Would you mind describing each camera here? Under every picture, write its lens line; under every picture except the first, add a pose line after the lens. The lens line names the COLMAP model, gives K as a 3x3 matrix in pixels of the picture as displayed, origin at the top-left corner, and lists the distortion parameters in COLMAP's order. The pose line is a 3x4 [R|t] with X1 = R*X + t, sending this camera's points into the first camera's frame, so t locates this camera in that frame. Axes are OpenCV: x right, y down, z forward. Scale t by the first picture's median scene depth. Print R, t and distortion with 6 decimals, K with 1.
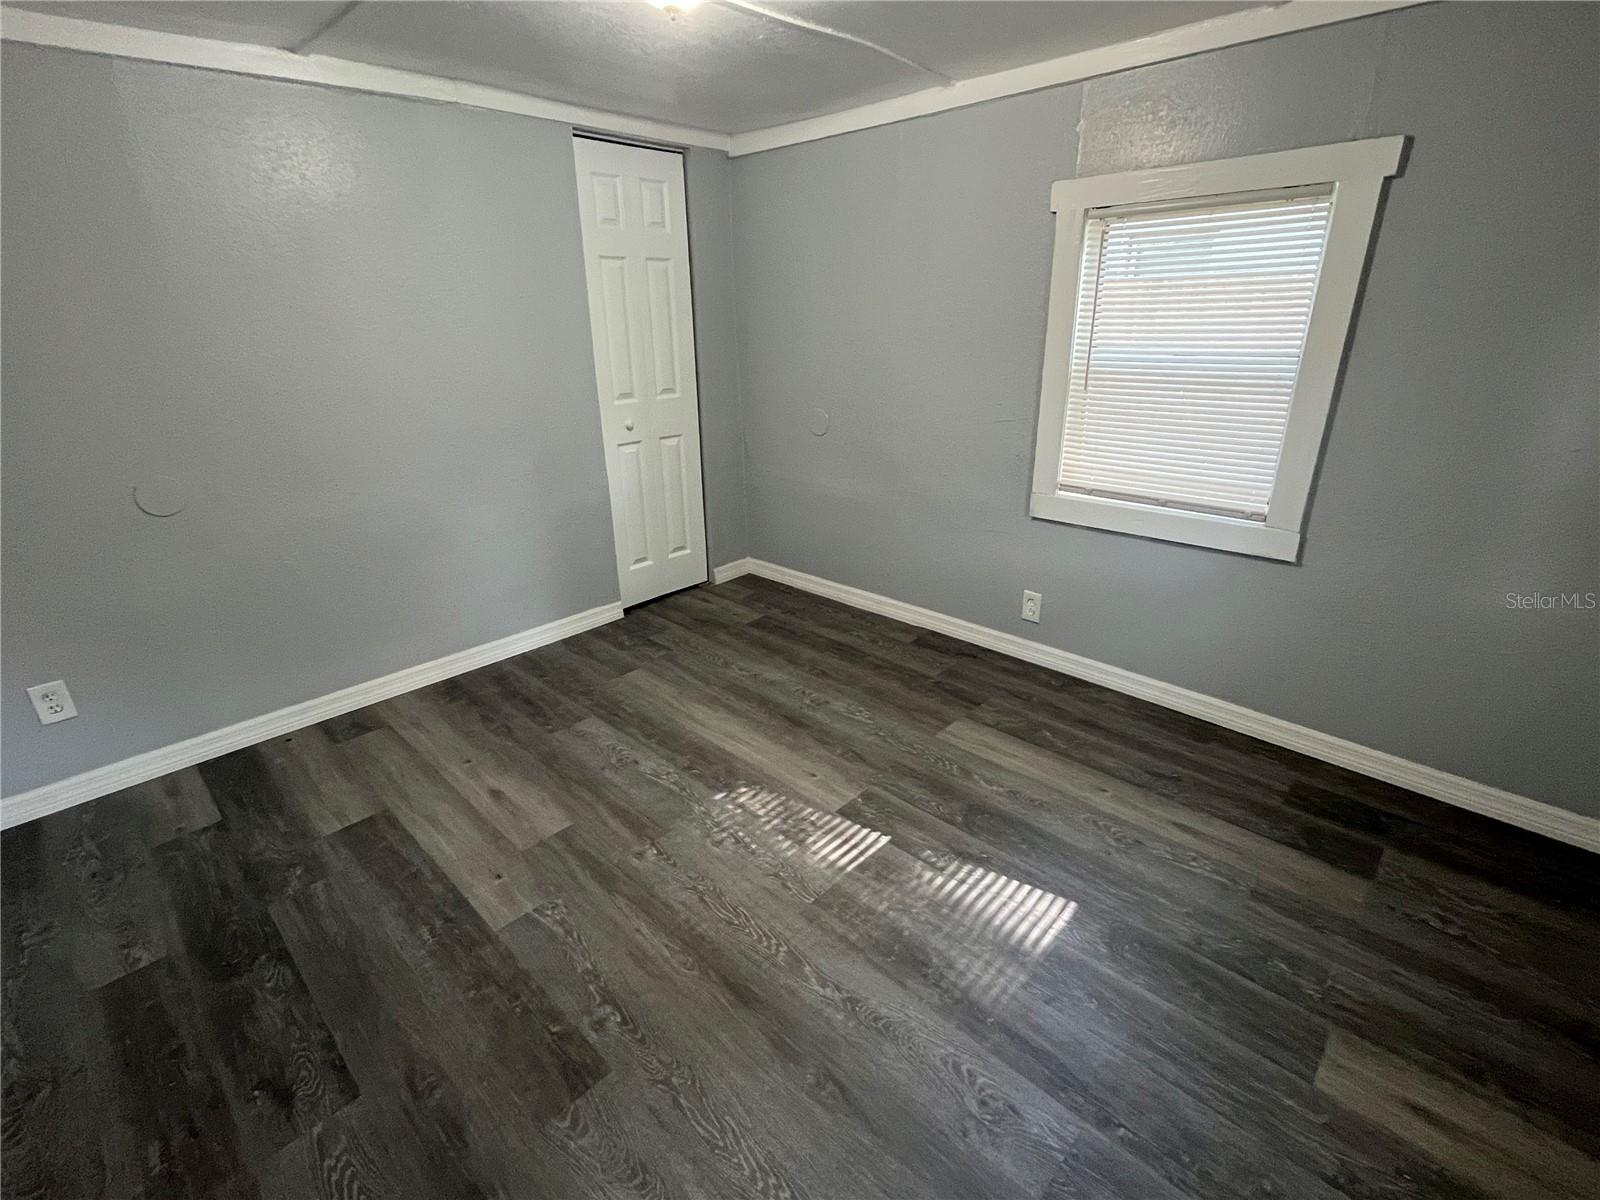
lens RADIAL K [[735.5, 0, 799.7], [0, 735.5, 599.9], [0, 0, 1]] dist [-0.000875, -0.000420]
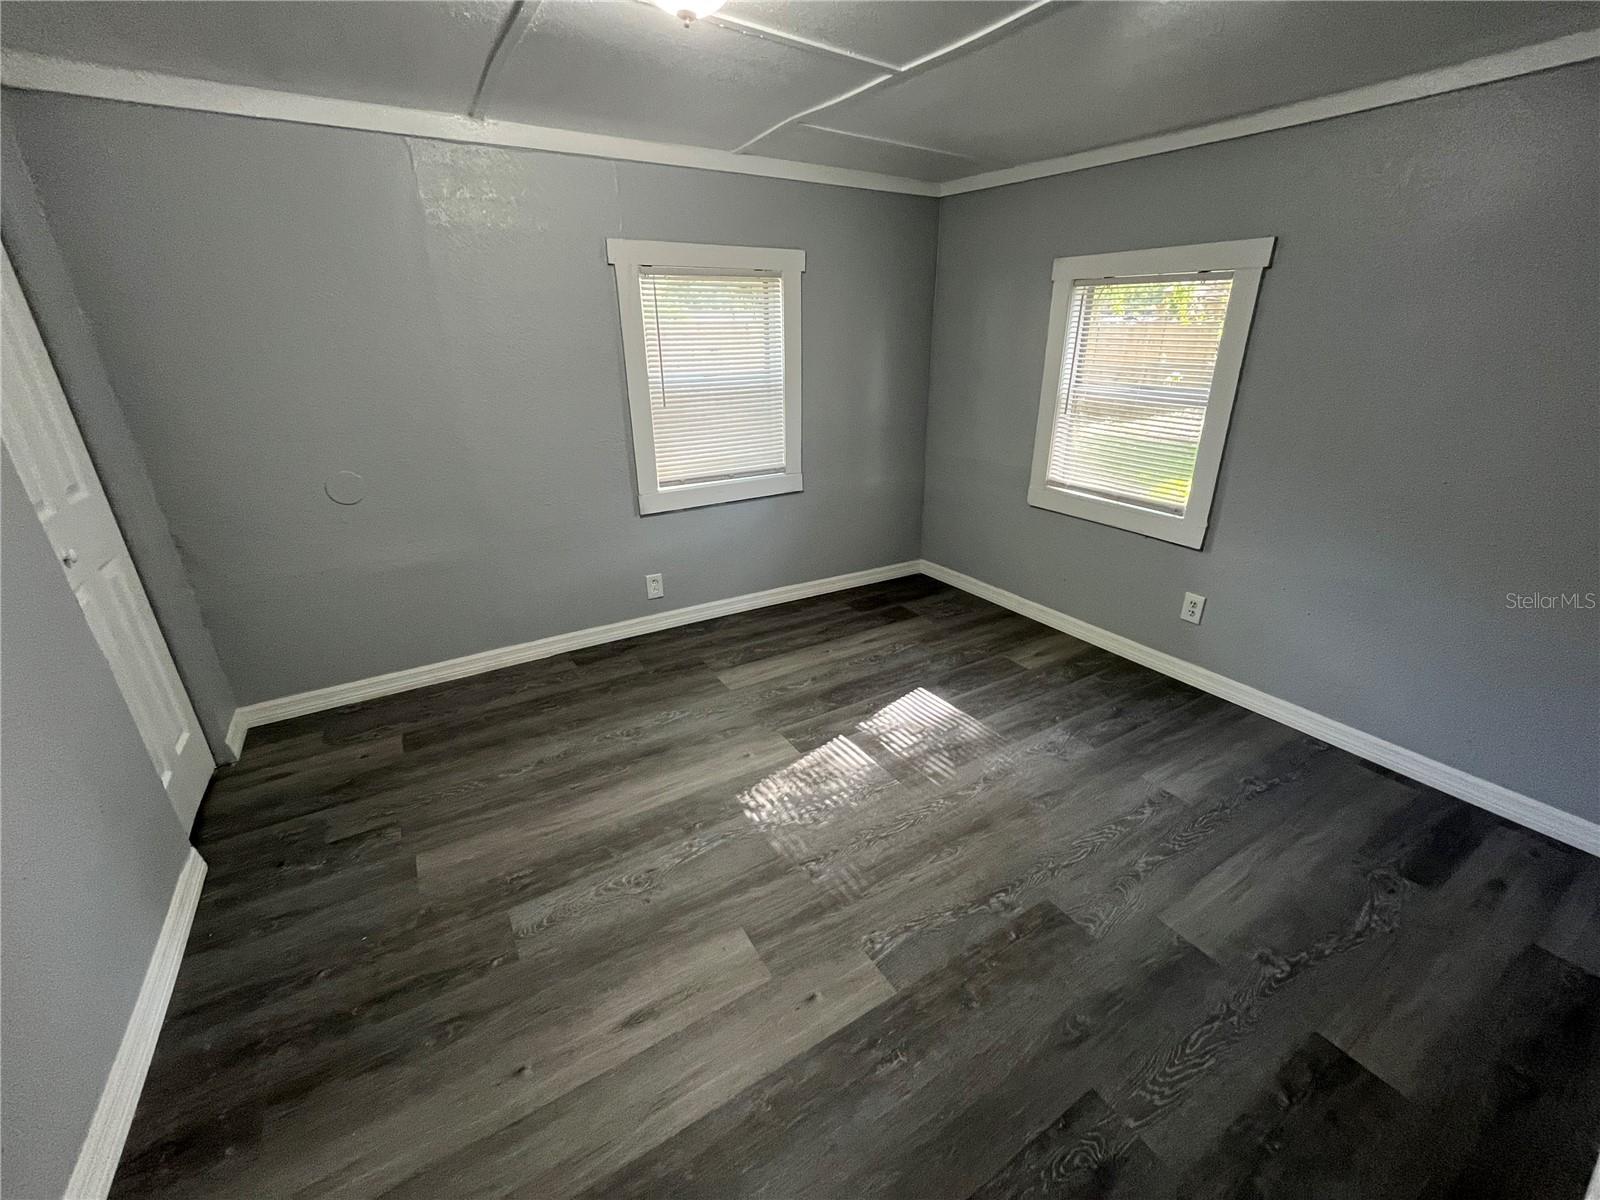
lens RADIAL K [[645.0, 0, 794.6], [0, 645.0, 599.2], [0, 0, 1]] dist [-0.000993, 0.000295]
pose [[0.260350, -0.346740, 0.901104, -0.774780], [0.359656, 0.900950, 0.242768, -0.191173], [-0.896028, 0.260883, 0.359270, 0.524319]]
